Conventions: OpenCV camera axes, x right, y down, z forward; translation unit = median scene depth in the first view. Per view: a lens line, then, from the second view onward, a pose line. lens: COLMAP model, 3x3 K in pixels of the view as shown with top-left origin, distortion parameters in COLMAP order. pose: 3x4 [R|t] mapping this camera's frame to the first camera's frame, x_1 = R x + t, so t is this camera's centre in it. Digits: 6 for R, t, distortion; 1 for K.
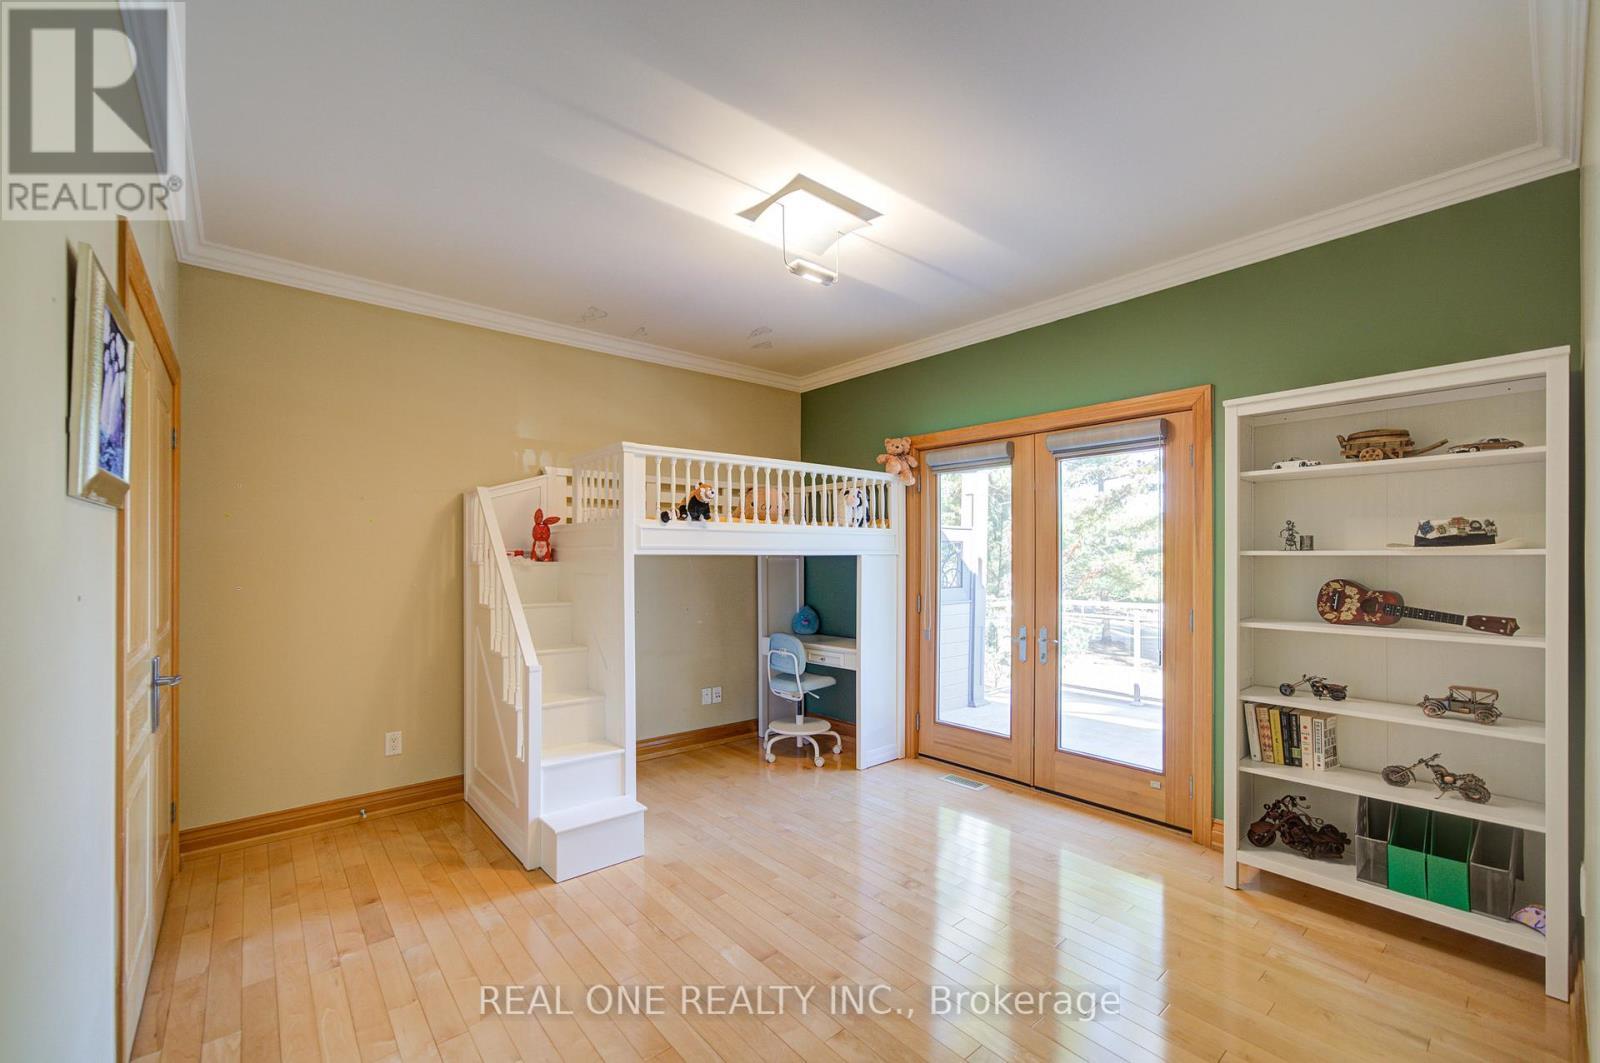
lens RADIAL K [[656.3, 0, 791.9], [0, 656.3, 551.1], [0, 0, 1]] dist [0.003617, 0.000418]
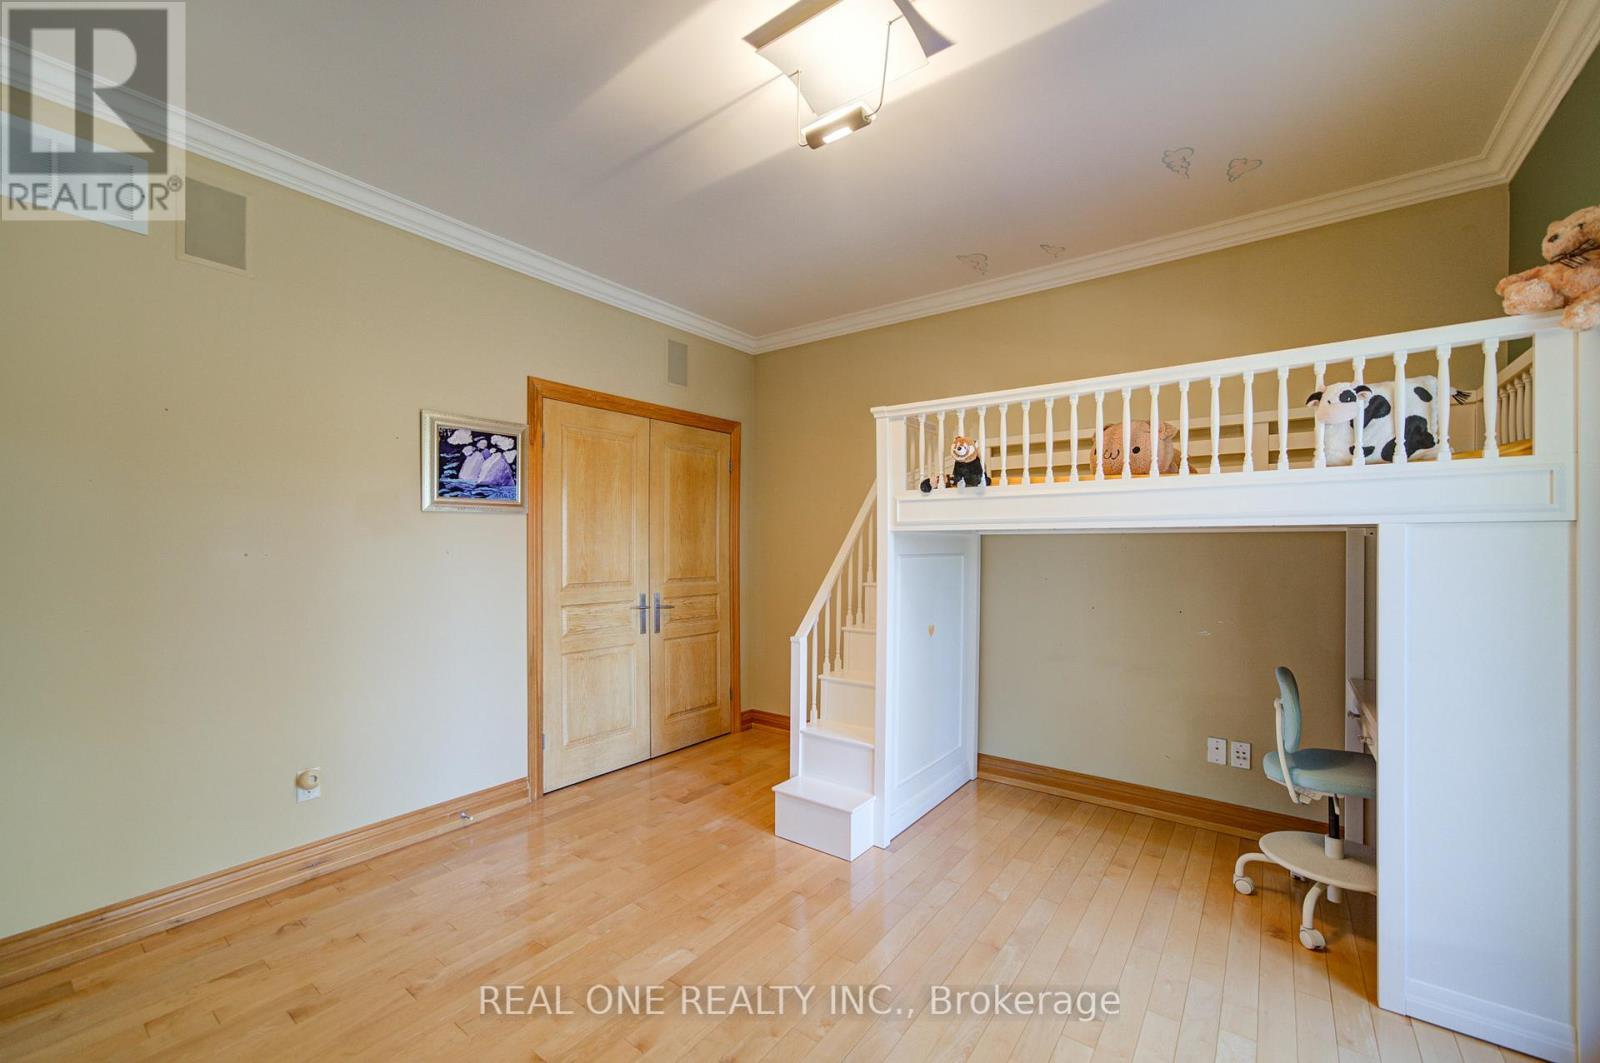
lens RADIAL K [[656.3, 0, 796.2], [0, 656.3, 542.3], [0, 0, 1]] dist [0.003617, 0.000418]
pose [[0.226007, -0.001908, -0.974124, 0.556486], [0.008233, 0.999966, -0.000048, 0.017649], [0.974091, -0.008009, 0.226015, 0.623237]]
